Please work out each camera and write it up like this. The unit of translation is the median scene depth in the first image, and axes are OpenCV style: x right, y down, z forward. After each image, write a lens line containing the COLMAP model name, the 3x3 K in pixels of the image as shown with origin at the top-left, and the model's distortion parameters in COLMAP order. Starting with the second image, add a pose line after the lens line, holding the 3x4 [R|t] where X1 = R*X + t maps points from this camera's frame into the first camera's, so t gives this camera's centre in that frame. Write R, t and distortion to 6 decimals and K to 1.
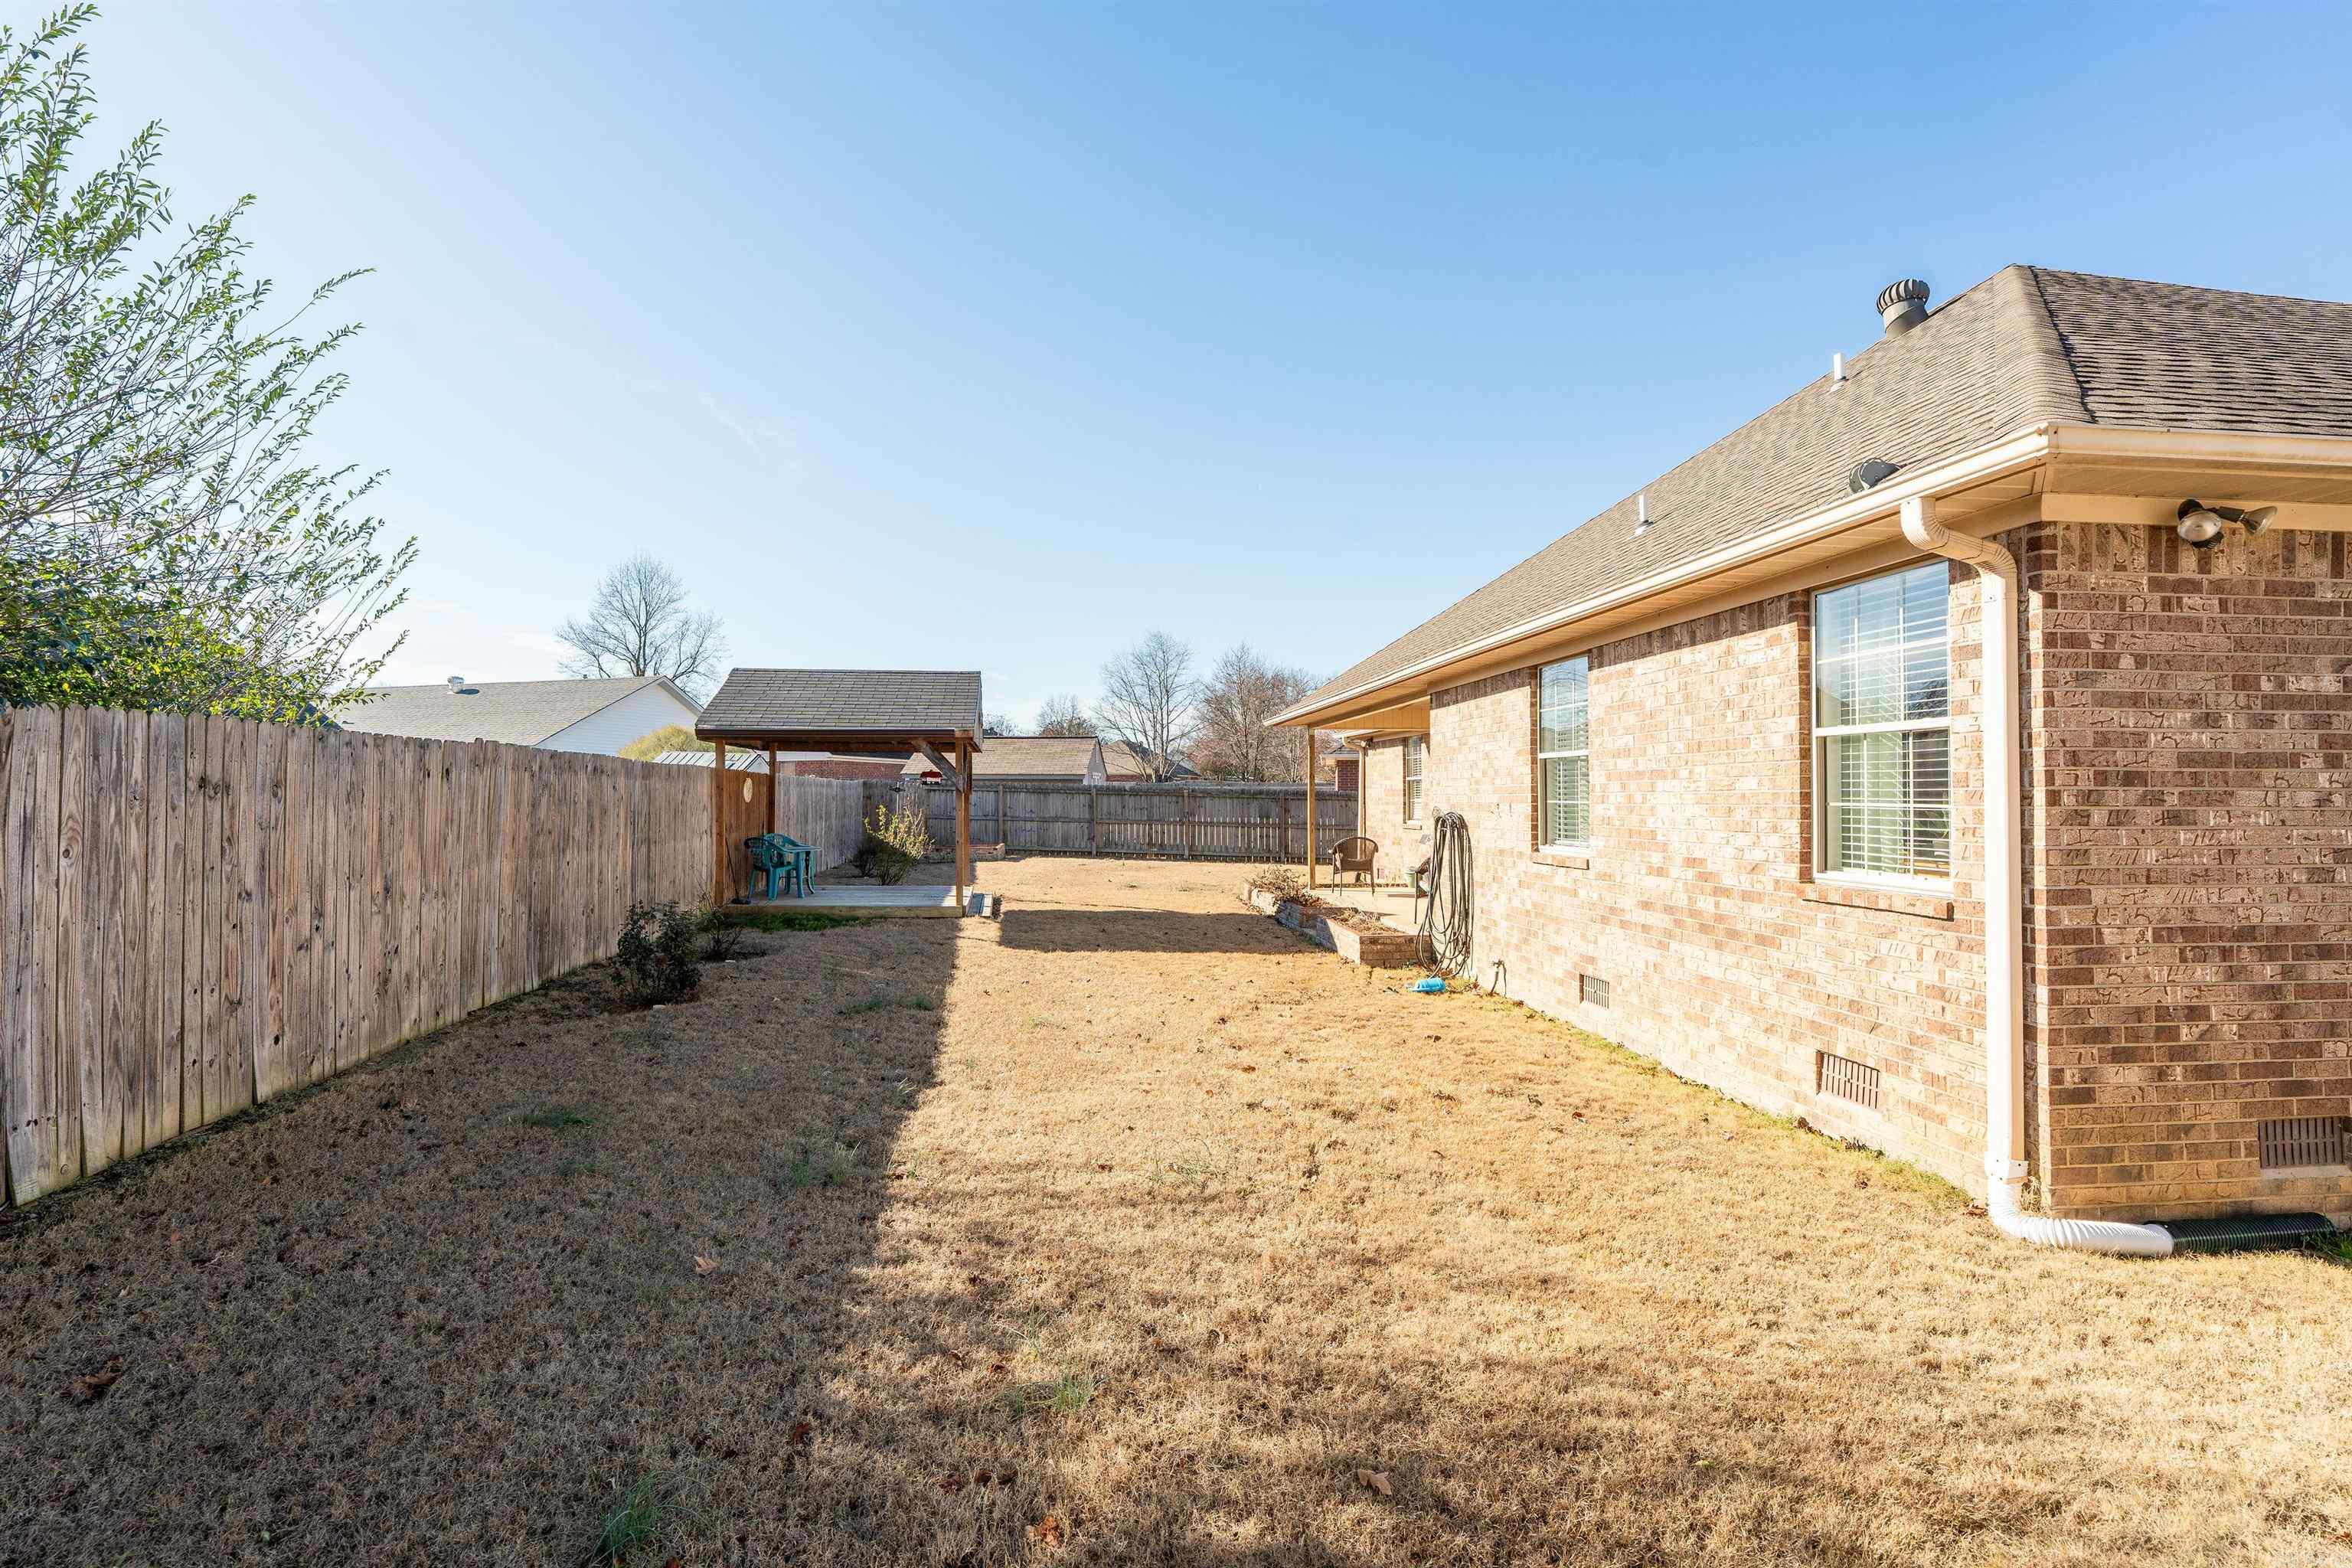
lens RADIAL K [[1047.1, 0, 1171.0], [0, 1047.1, 783.2], [0, 0, 1]] dist [-0.003919, 0.001230]
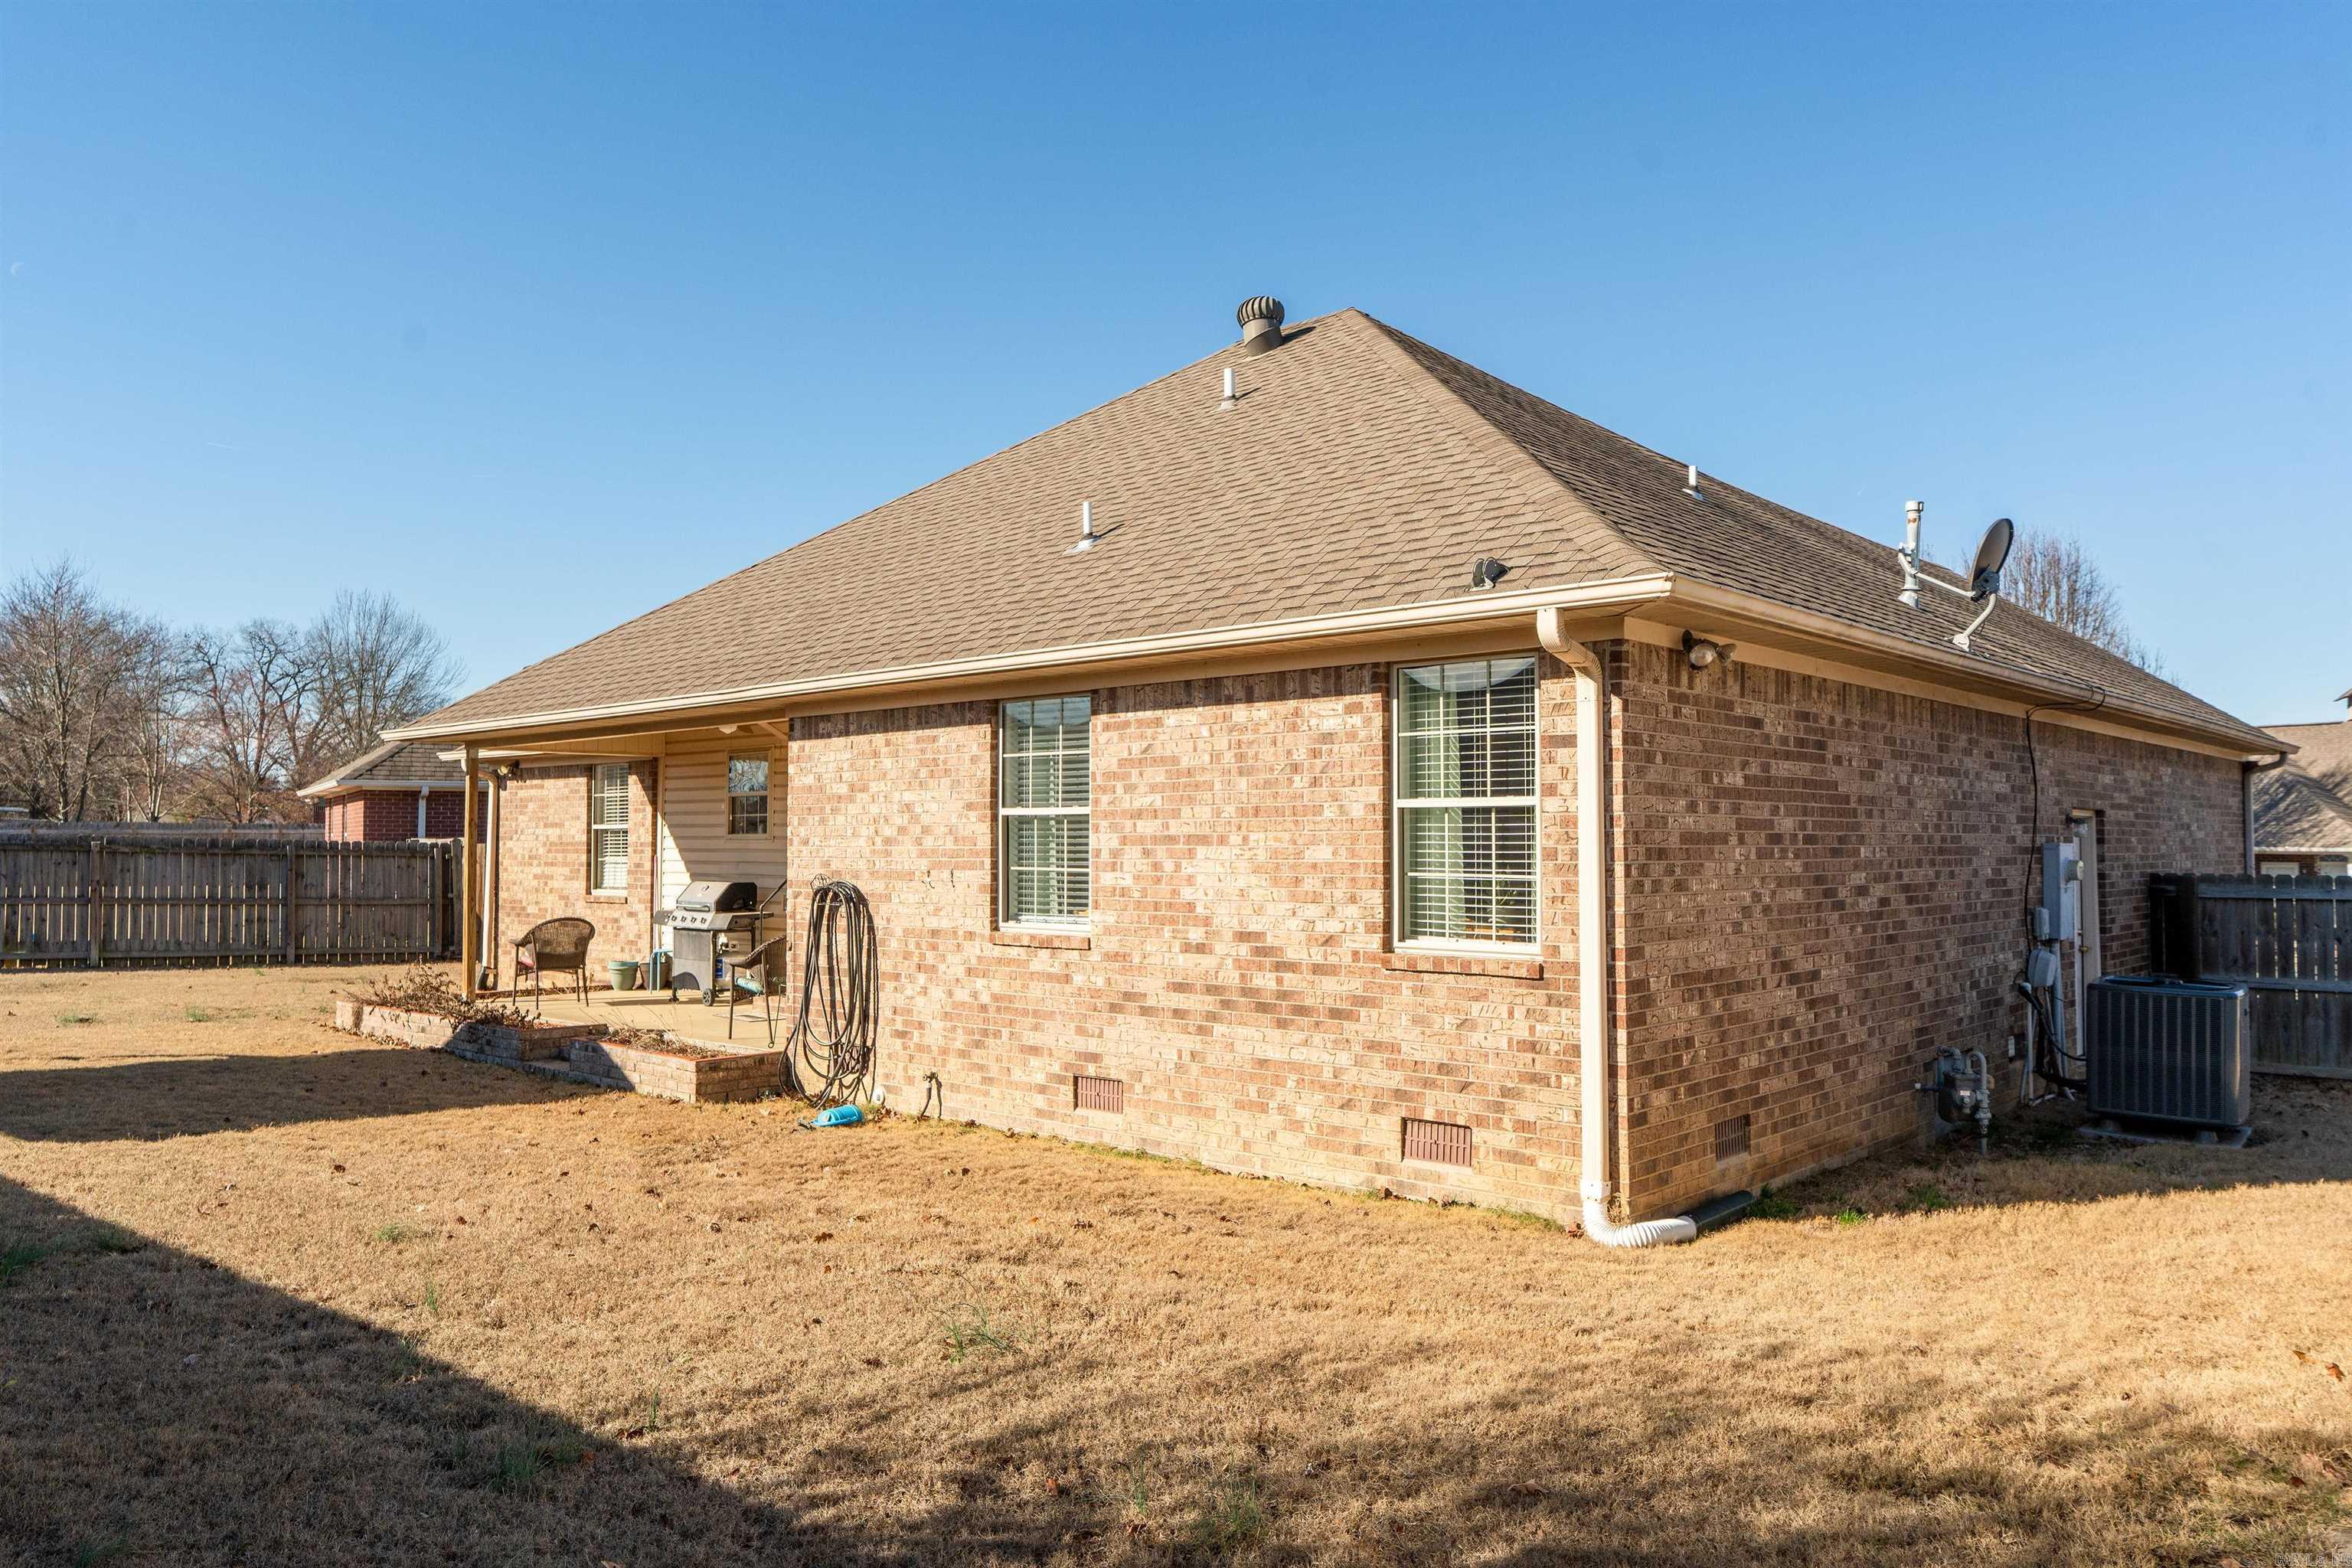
lens RADIAL K [[1615.4, 0, 1176.0], [0, 1615.4, 784.0], [0, 0, 1]] dist [0.000913, 0.002616]
pose [[0.756263, 0.023179, 0.653857, -0.620785], [-0.007717, 0.999619, -0.026512, -0.026409], [-0.654222, 0.015004, 0.756154, -0.048391]]
